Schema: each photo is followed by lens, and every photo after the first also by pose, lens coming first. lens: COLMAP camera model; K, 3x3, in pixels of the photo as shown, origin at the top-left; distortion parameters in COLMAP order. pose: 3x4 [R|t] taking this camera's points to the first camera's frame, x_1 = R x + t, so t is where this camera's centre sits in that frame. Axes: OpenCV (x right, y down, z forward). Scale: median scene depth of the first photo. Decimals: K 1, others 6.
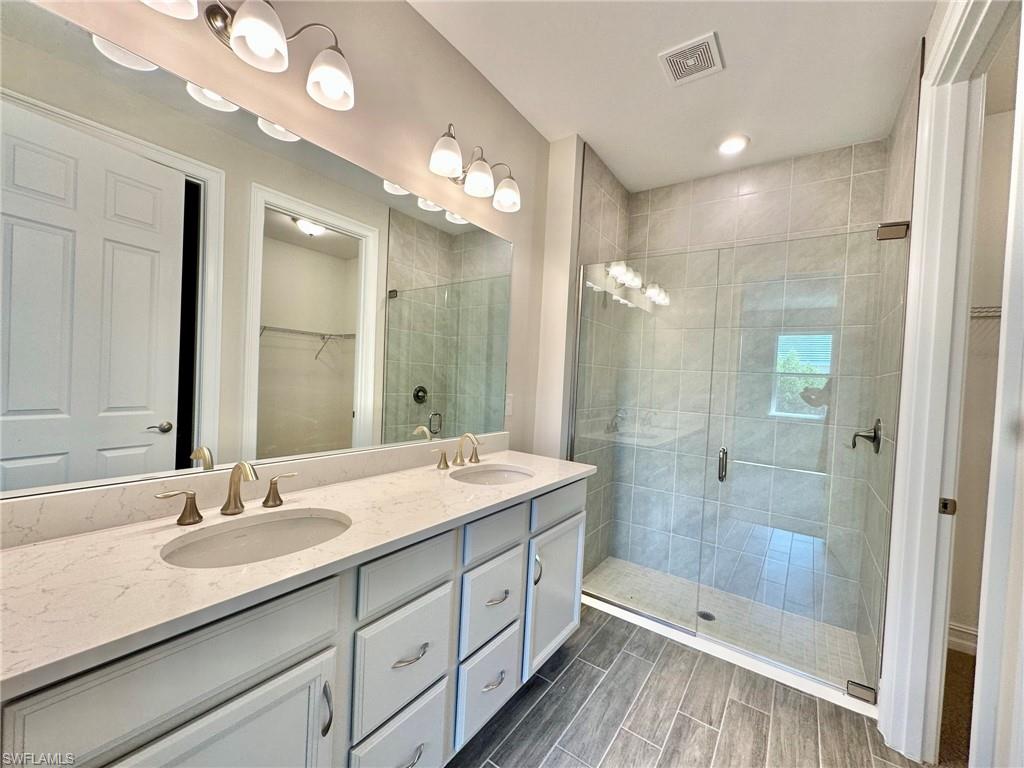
lens RADIAL K [[406.6, 0, 508.7], [0, 406.6, 383.1], [0, 0, 1]] dist [-0.001511, 0.000126]
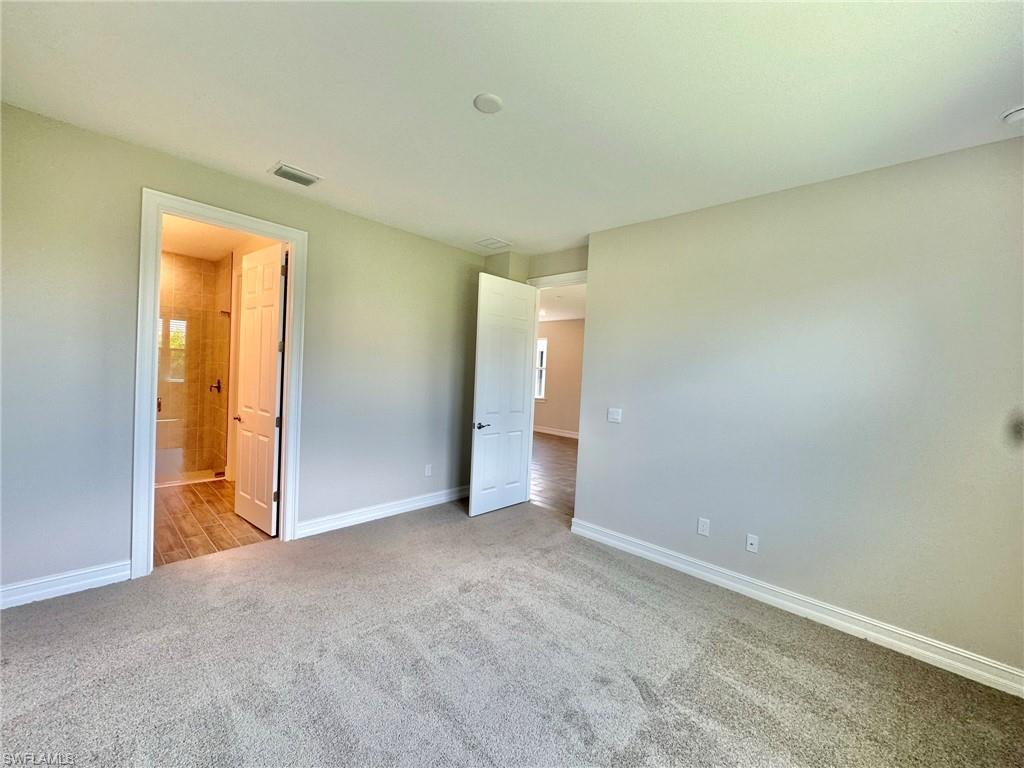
lens RADIAL K [[408.3, 0, 512.0], [0, 408.3, 382.3], [0, 0, 1]] dist [-0.002699, 0.000162]
pose [[0.135847, -0.061068, 0.988846, -1.692736], [-0.031318, 0.997335, 0.065895, -0.149884], [-0.990235, -0.039920, 0.133572, -1.433451]]
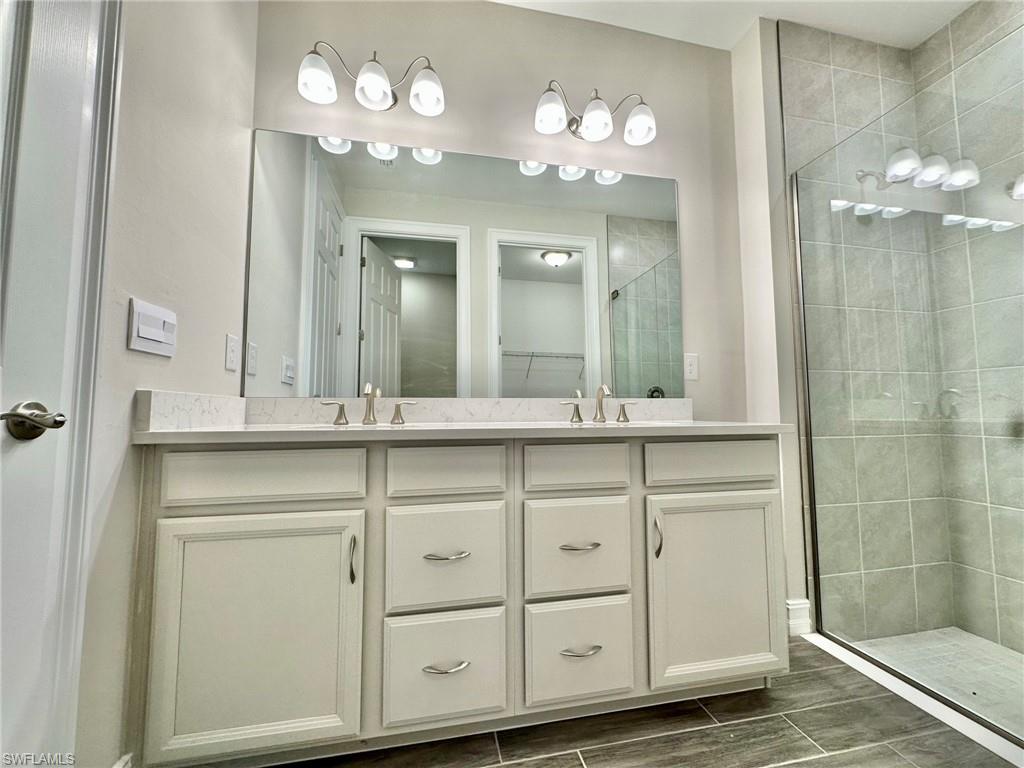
lens RADIAL K [[408.3, 0, 512.0], [0, 408.3, 382.3], [0, 0, 1]] dist [-0.002699, 0.000162]
pose [[0.740074, -0.102724, -0.664634, 0.277893], [0.029303, 0.992253, -0.120731, 0.174592], [0.671887, 0.069874, 0.737351, 0.156013]]
